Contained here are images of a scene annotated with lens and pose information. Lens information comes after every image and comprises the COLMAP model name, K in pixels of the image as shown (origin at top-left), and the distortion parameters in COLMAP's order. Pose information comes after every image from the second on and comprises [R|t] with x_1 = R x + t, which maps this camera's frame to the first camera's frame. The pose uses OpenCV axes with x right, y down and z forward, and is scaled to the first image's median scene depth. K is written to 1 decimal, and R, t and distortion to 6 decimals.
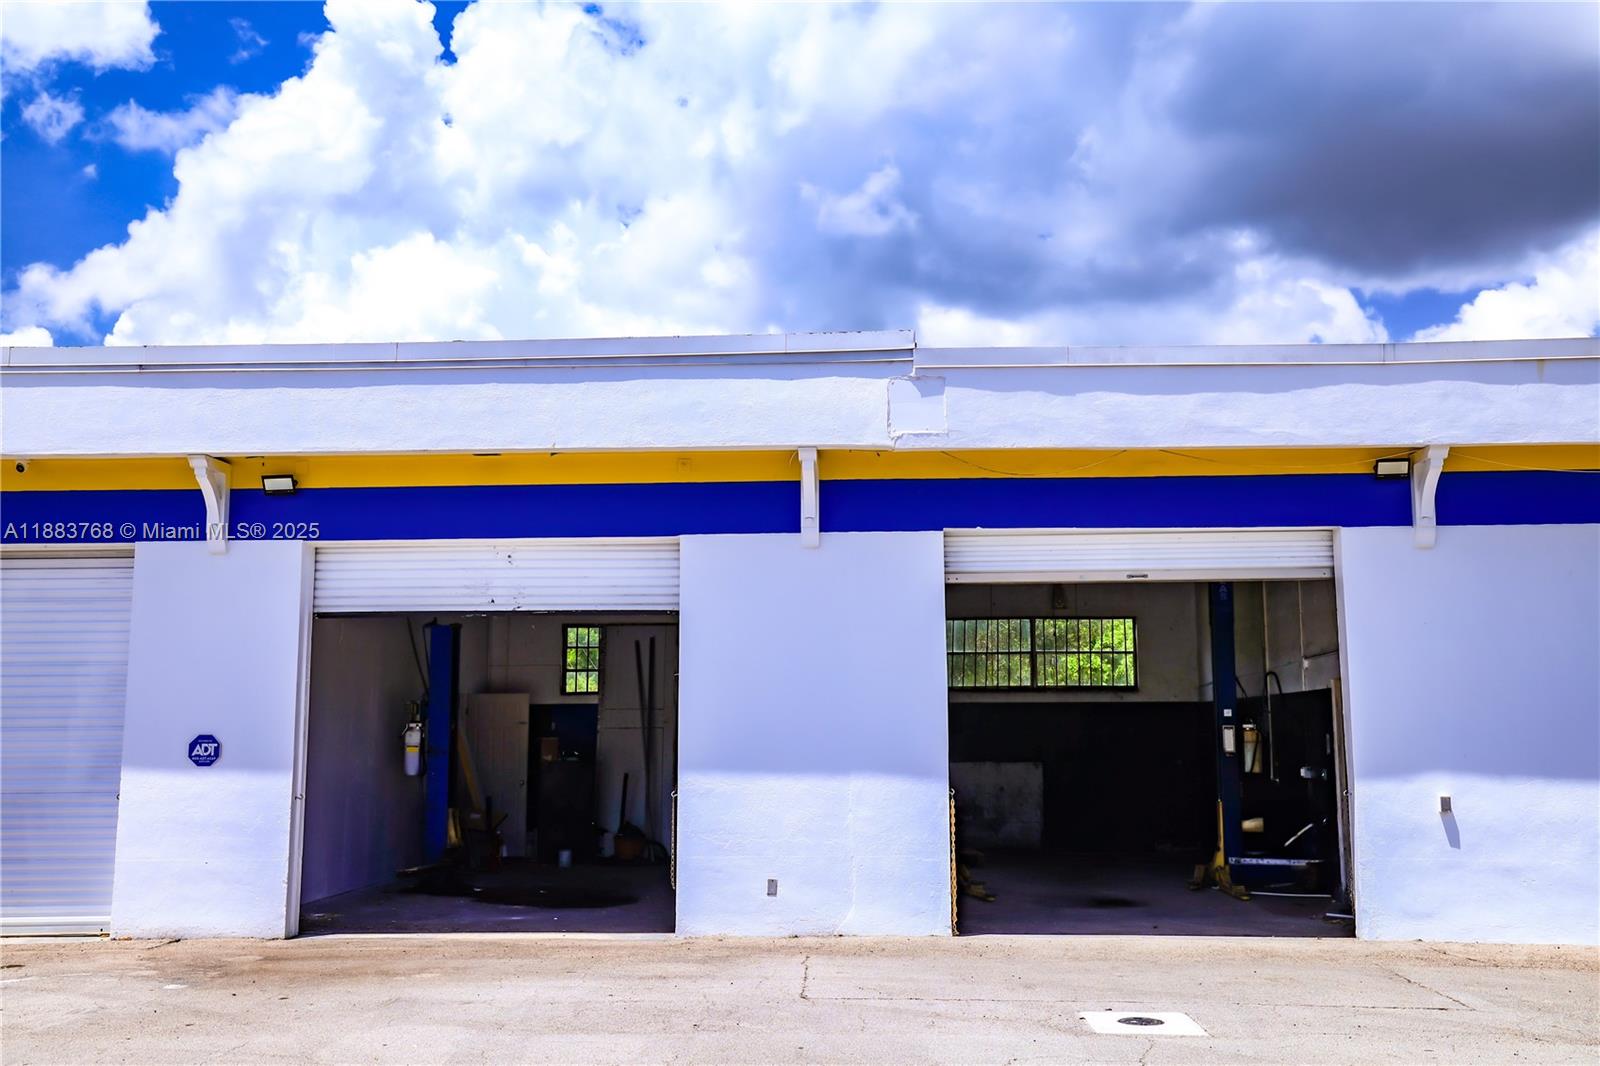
lens RADIAL K [[1520.6, 0, 800.0], [0, 1520.6, 533.0], [0, 0, 1]] dist [0.031248, 0.092823]
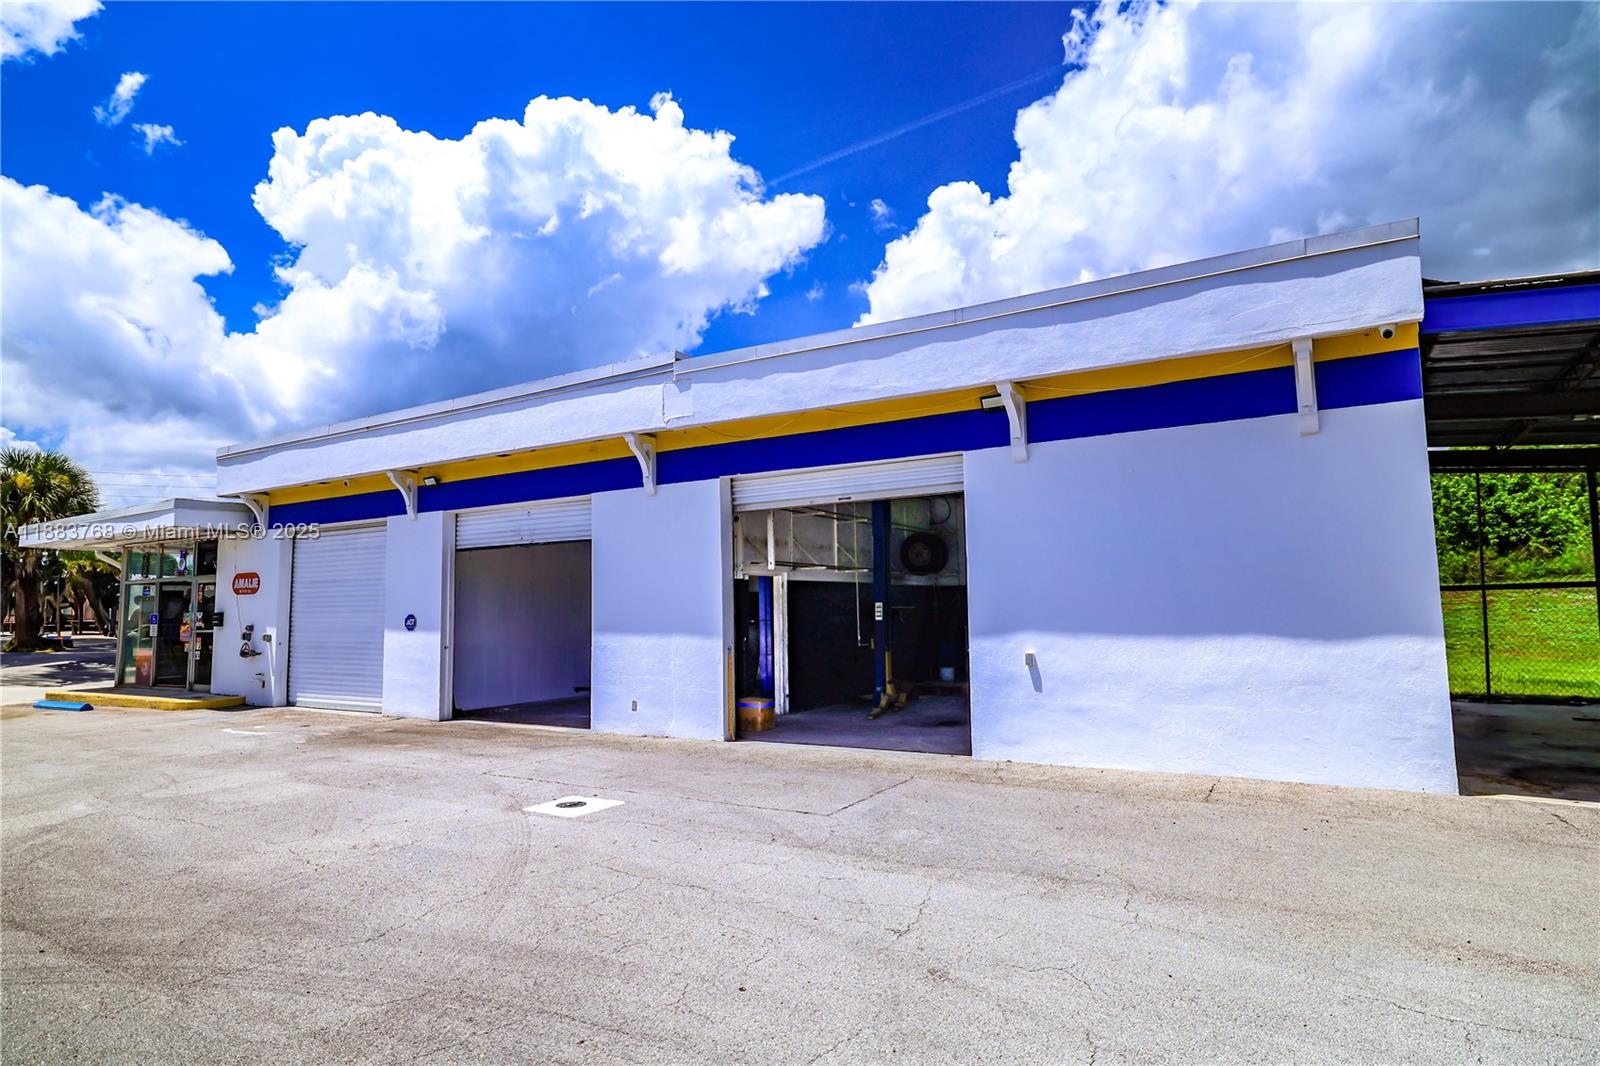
lens RADIAL K [[906.0, 0, 800.0], [0, 906.0, 533.0], [0, 0, 1]] dist [-0.026384, 0.001456]
pose [[0.879789, -0.052196, -0.472490, 0.593722], [0.076326, 0.996568, 0.032031, 0.030625], [0.469196, -0.064243, 0.880754, 0.237847]]
